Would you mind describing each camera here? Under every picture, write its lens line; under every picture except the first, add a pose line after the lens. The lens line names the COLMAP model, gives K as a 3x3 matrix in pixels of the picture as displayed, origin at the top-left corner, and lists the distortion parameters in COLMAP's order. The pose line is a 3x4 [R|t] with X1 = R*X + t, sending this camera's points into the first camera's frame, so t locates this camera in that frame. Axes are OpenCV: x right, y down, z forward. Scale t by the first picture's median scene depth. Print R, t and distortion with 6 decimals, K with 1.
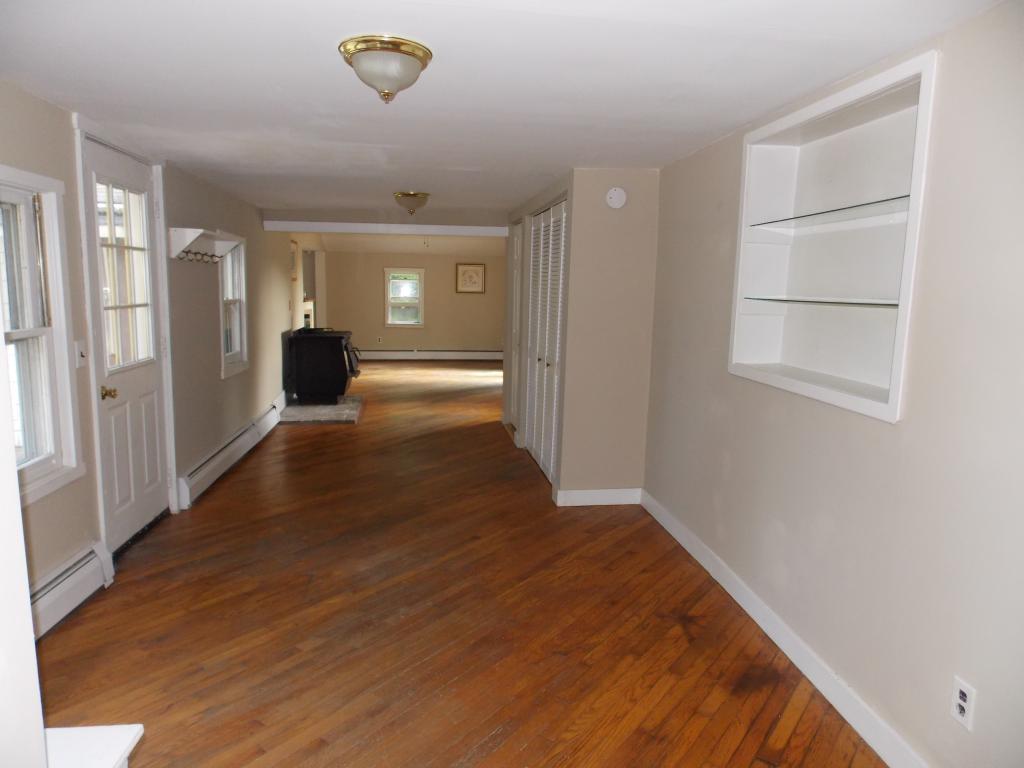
lens RADIAL K [[677.3, 0, 510.4], [0, 677.3, 379.2], [0, 0, 1]] dist [0.018917, -0.004837]
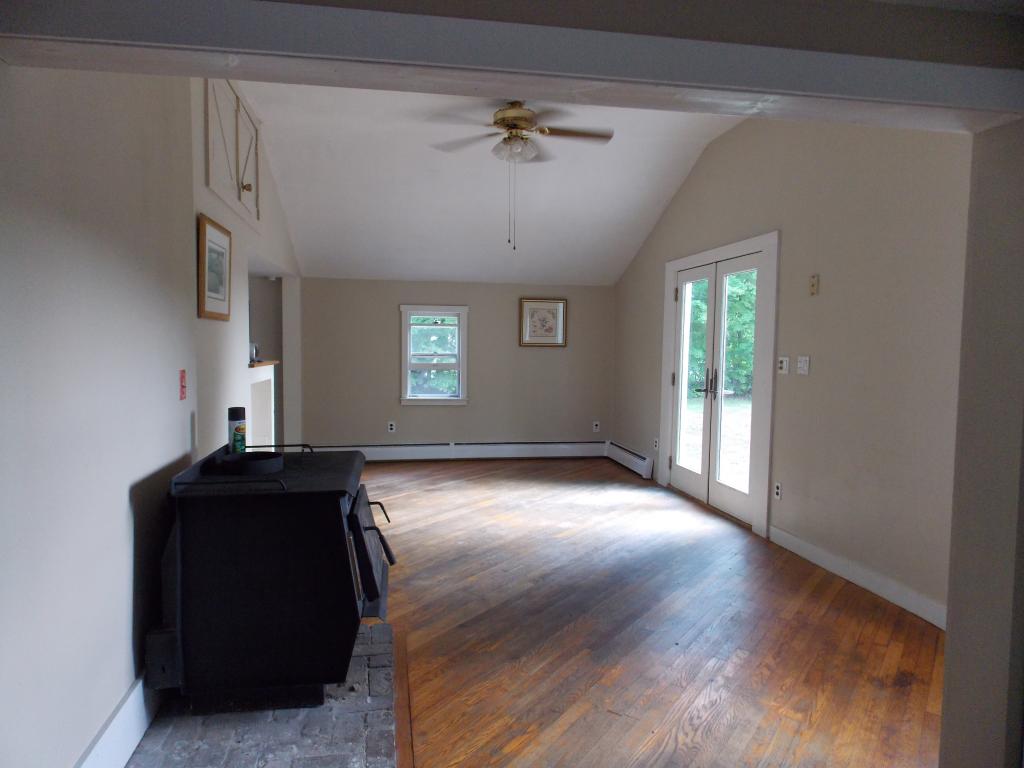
lens RADIAL K [[677.3, 0, 510.4], [0, 677.3, 379.2], [0, 0, 1]] dist [0.018917, -0.004837]
pose [[0.999536, -0.010363, 0.028648, -0.106933], [0.012631, 0.996703, -0.080145, -0.050989], [-0.027723, 0.080470, 0.996371, 0.409829]]
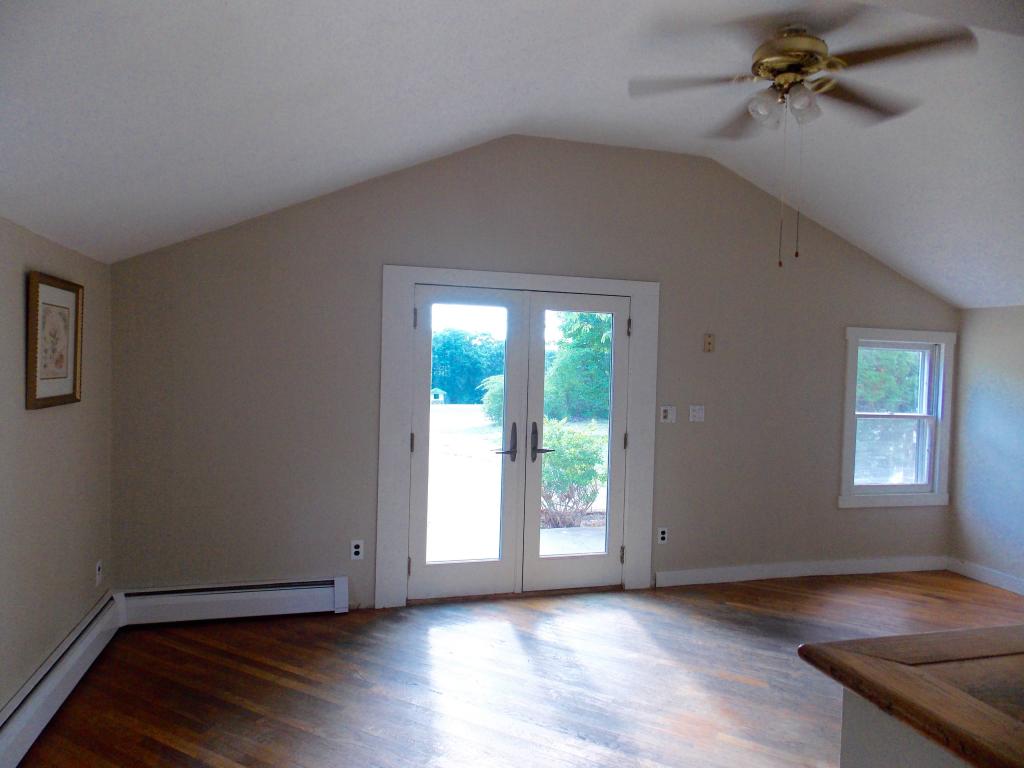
lens RADIAL K [[677.3, 0, 510.4], [0, 677.3, 379.2], [0, 0, 1]] dist [0.018917, -0.004837]
pose [[-0.131914, -0.050244, 0.989987, -0.308767], [0.101244, 0.992809, 0.063877, -0.136603], [-0.986077, 0.108657, -0.125879, 0.890032]]
